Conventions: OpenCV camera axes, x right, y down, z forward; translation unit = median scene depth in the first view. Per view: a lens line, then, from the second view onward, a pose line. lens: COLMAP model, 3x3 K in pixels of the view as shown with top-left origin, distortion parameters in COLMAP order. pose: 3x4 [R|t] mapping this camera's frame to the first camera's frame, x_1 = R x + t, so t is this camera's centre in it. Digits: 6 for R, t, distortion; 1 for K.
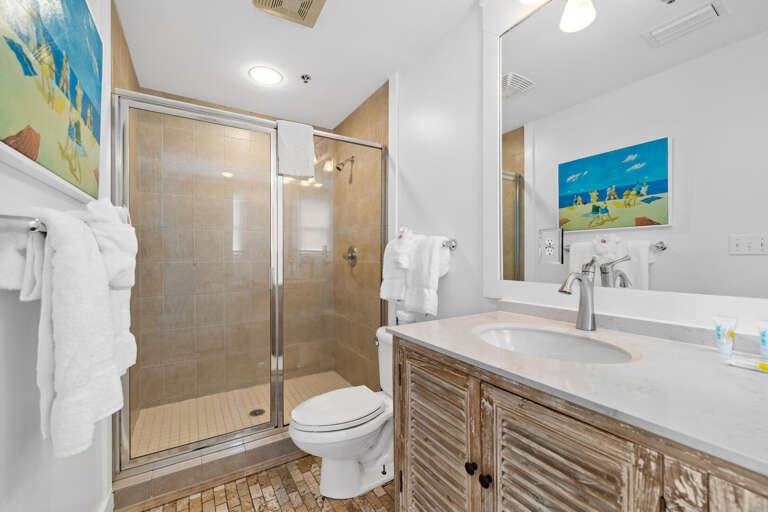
lens RADIAL K [[325.0, 0, 385.2], [0, 325.0, 253.6], [0, 0, 1]] dist [-0.000844, -0.000170]
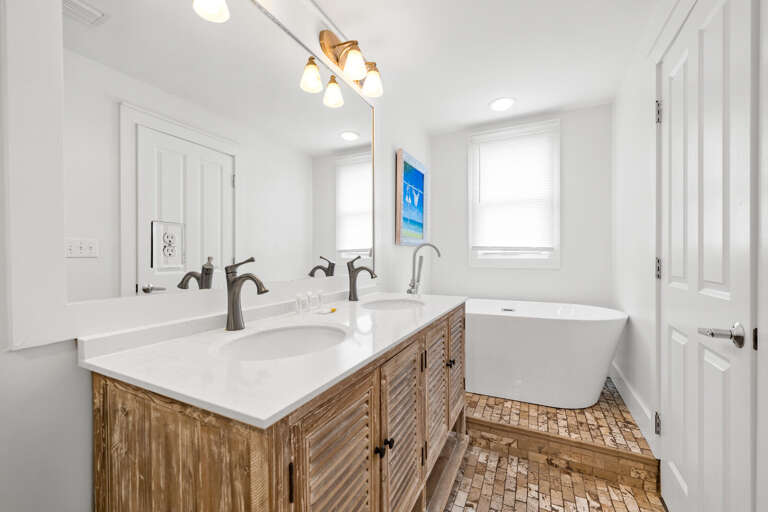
lens RADIAL K [[325.0, 0, 385.2], [0, 325.0, 253.6], [0, 0, 1]] dist [-0.000844, -0.000170]
pose [[-0.543716, 0.003875, 0.839260, -0.512683], [-0.003939, 0.999967, -0.007169, 0.001416], [-0.839260, -0.007204, -0.543683, 1.220127]]
